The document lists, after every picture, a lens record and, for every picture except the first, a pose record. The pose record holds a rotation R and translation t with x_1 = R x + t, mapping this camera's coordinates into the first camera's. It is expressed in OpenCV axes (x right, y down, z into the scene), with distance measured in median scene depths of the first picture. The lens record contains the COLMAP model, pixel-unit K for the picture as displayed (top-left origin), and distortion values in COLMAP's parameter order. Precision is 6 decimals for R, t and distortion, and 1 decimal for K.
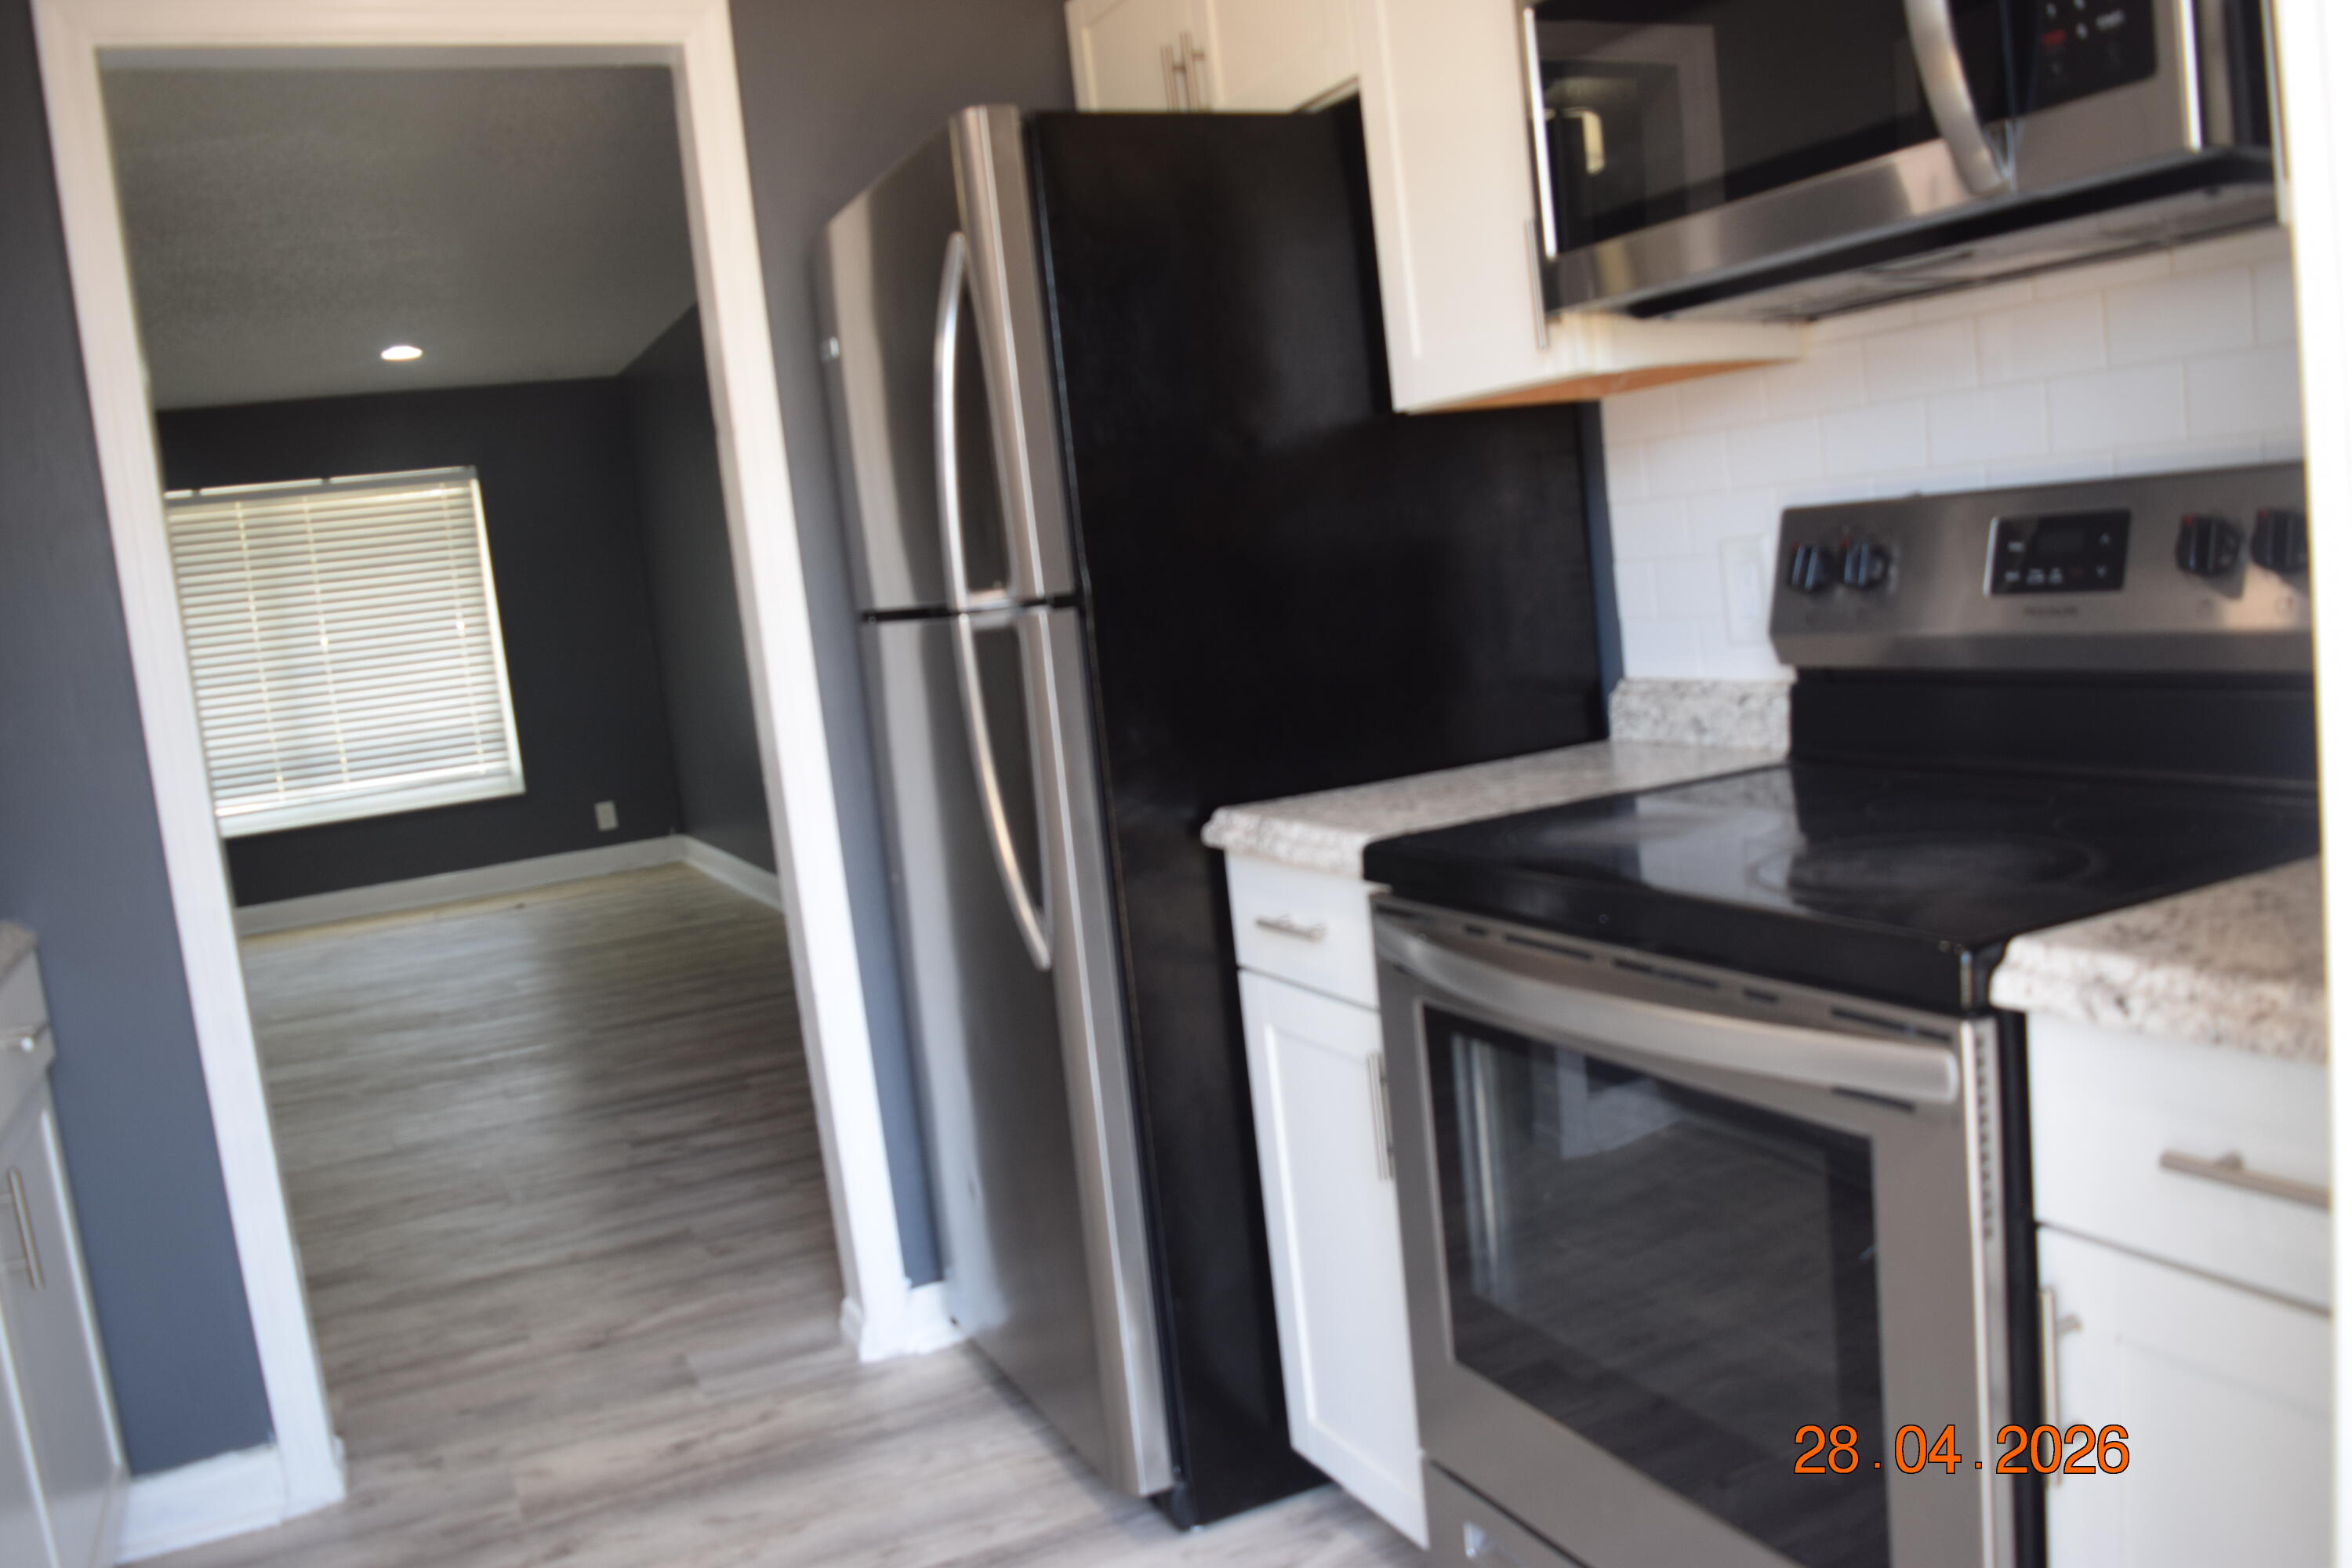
lens RADIAL K [[1855.9, 0, 1181.6], [0, 1855.9, 779.9], [0, 0, 1]] dist [-0.092590, 0.013489]
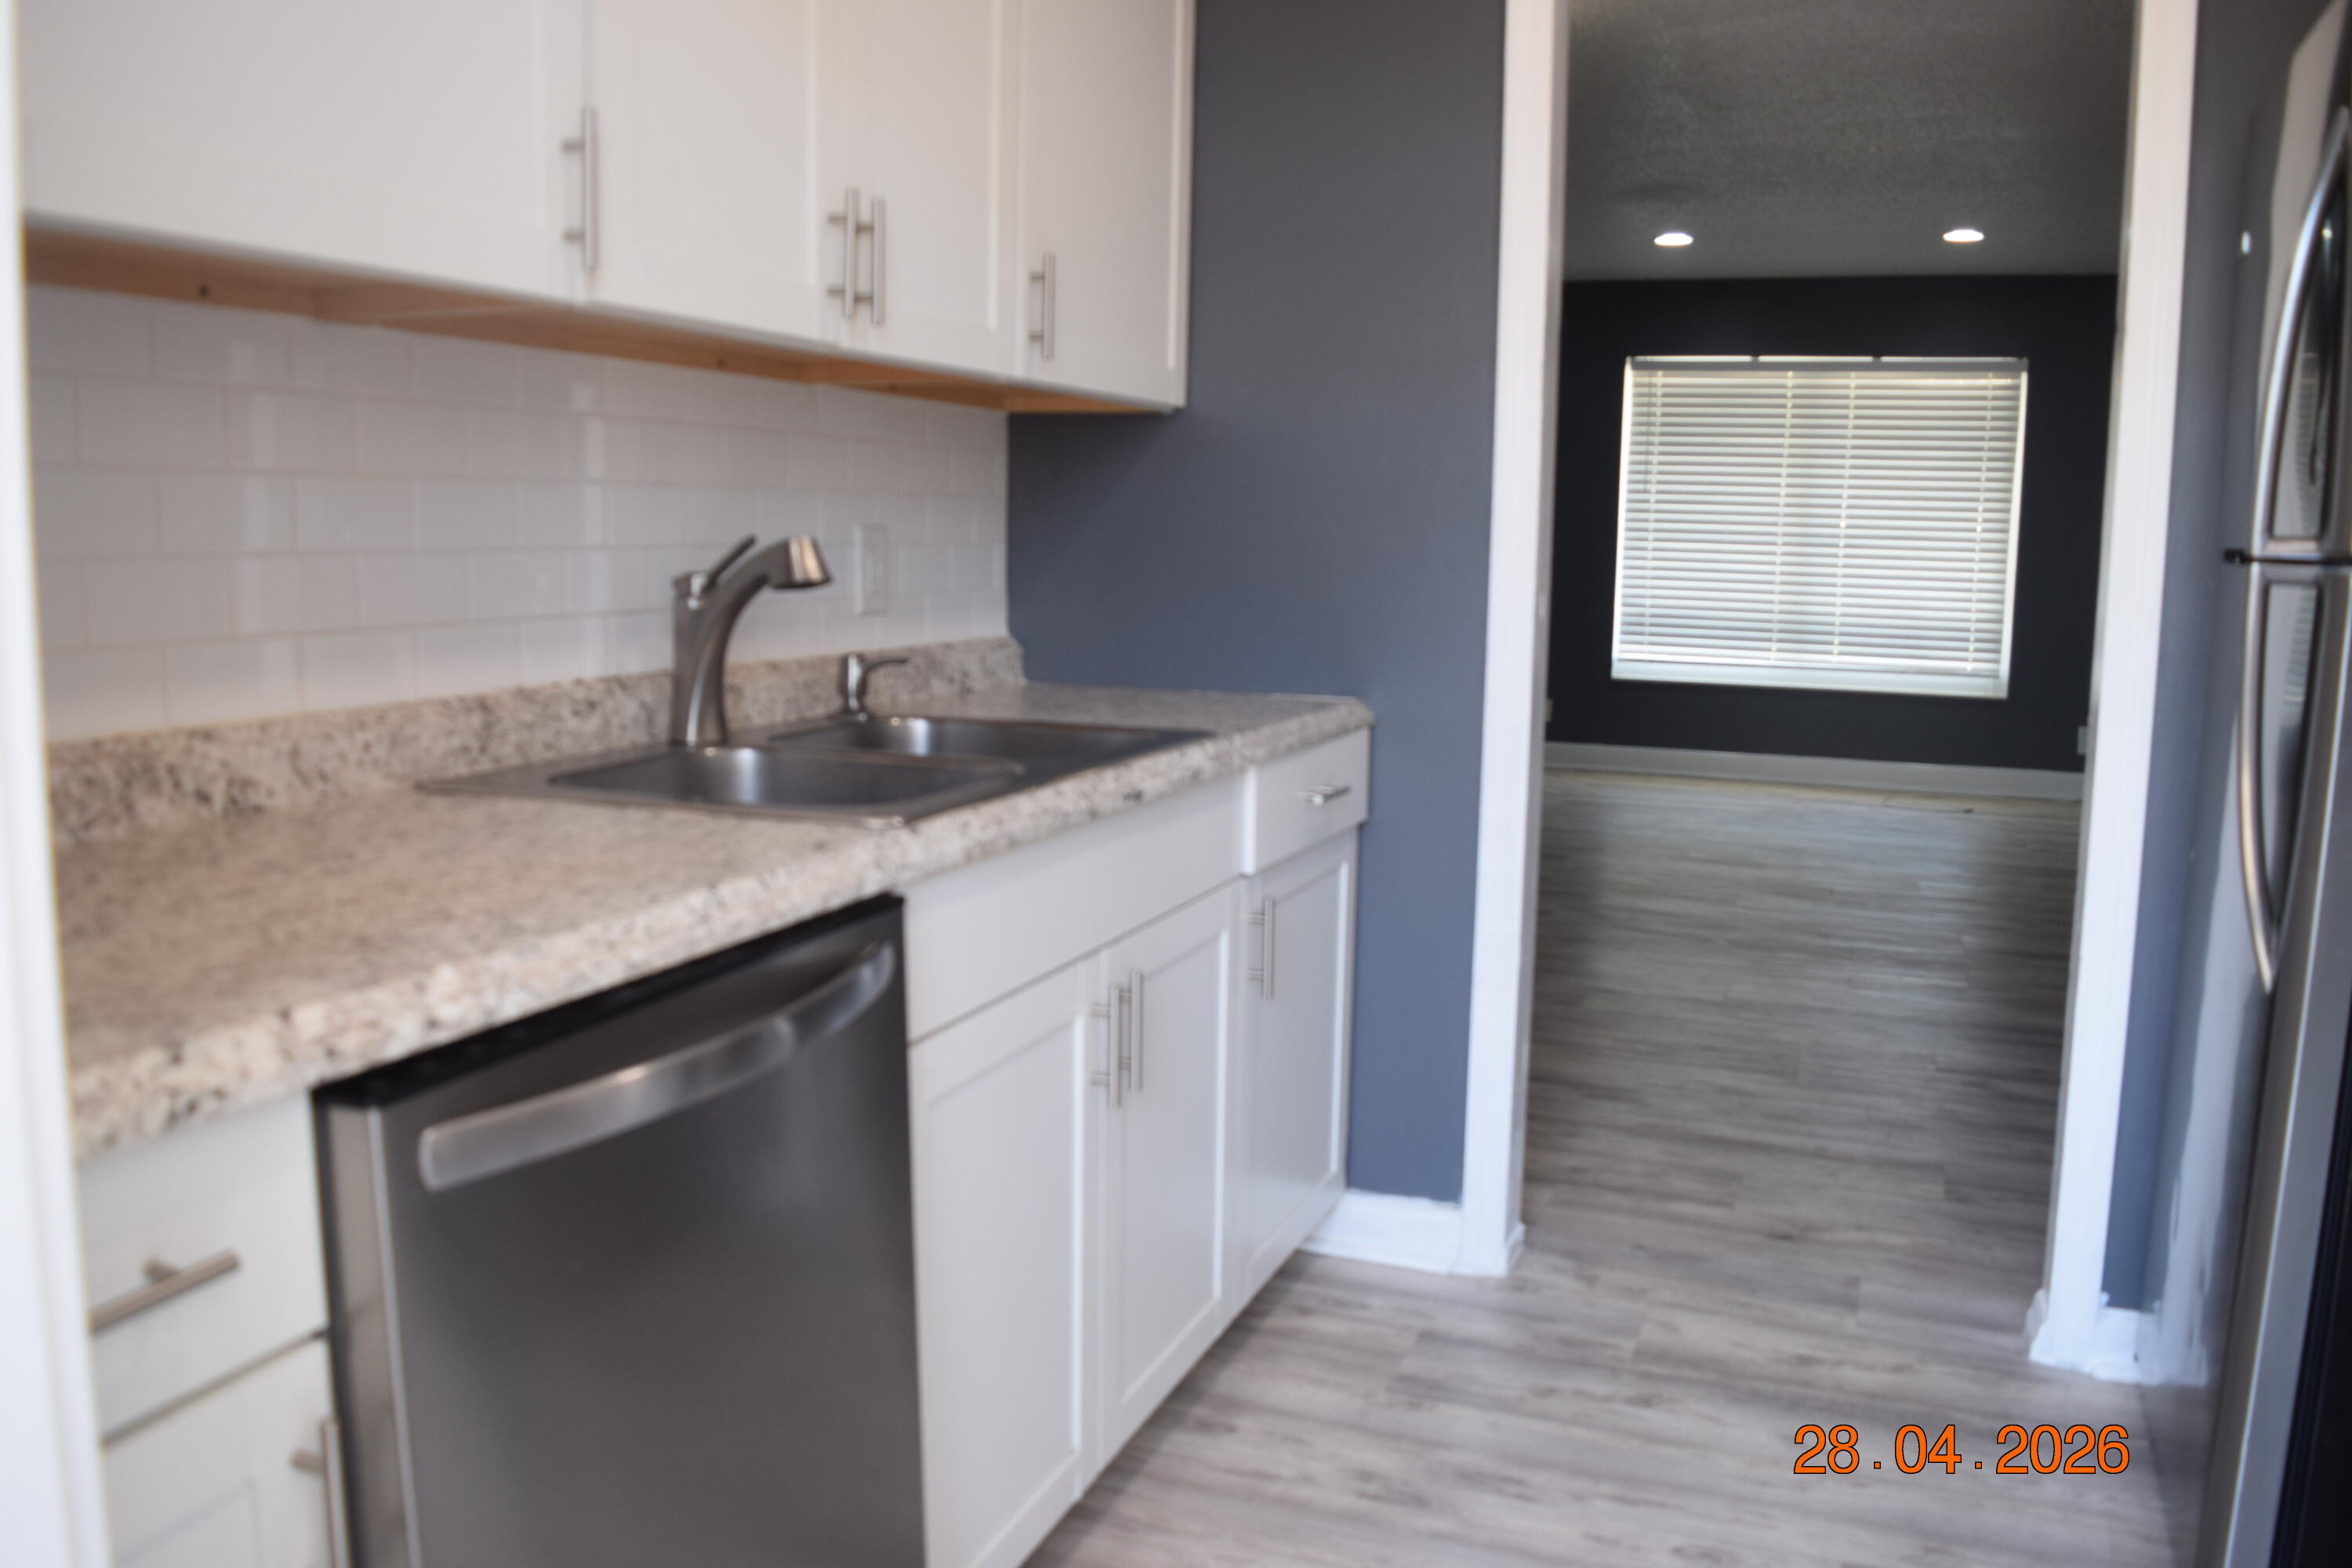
lens RADIAL K [[1855.9, 0, 1181.6], [0, 1855.9, 779.9], [0, 0, 1]] dist [-0.092590, 0.013489]
pose [[0.672987, 0.222762, -0.705312, 0.108625], [-0.180111, 0.974222, 0.135837, -0.010900], [0.717390, 0.035618, 0.695761, 0.055987]]
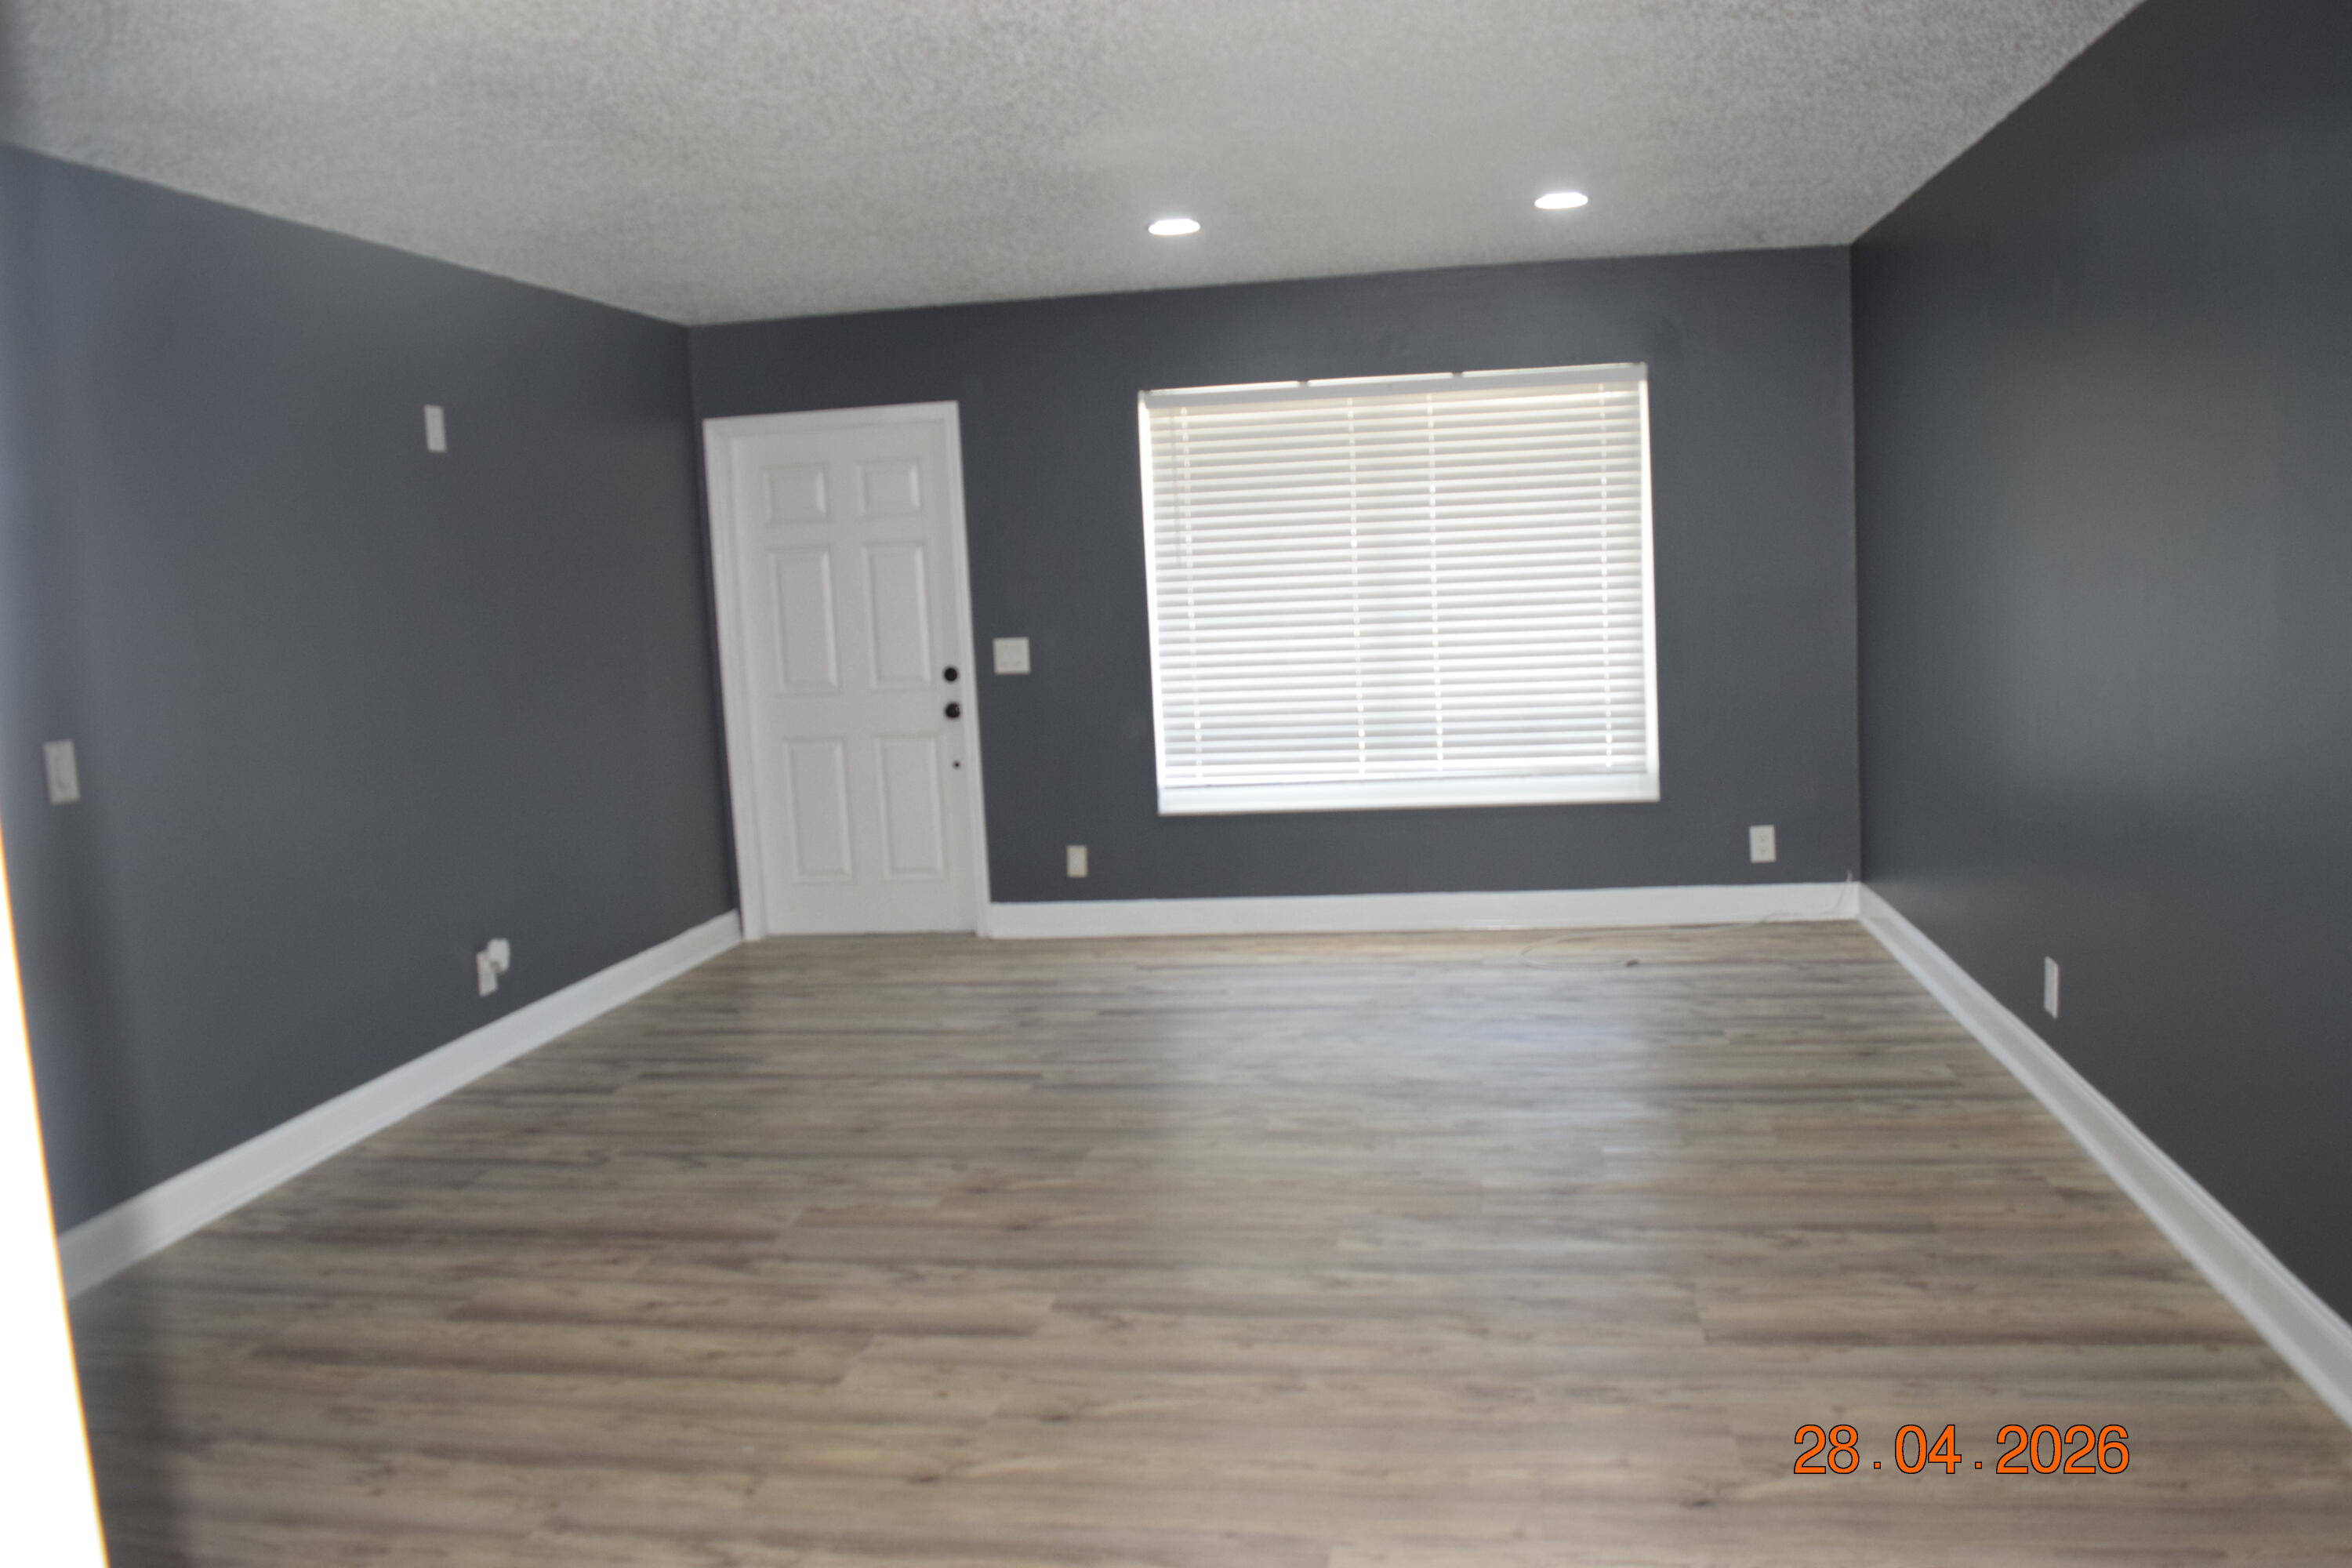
lens RADIAL K [[1855.9, 0, 1181.6], [0, 1855.9, 779.9], [0, 0, 1]] dist [-0.092590, 0.013489]
pose [[0.819790, 0.135361, -0.556436, -0.291704], [-0.109211, 0.990784, 0.080122, -0.120407], [0.562153, -0.004914, 0.827018, 0.777905]]
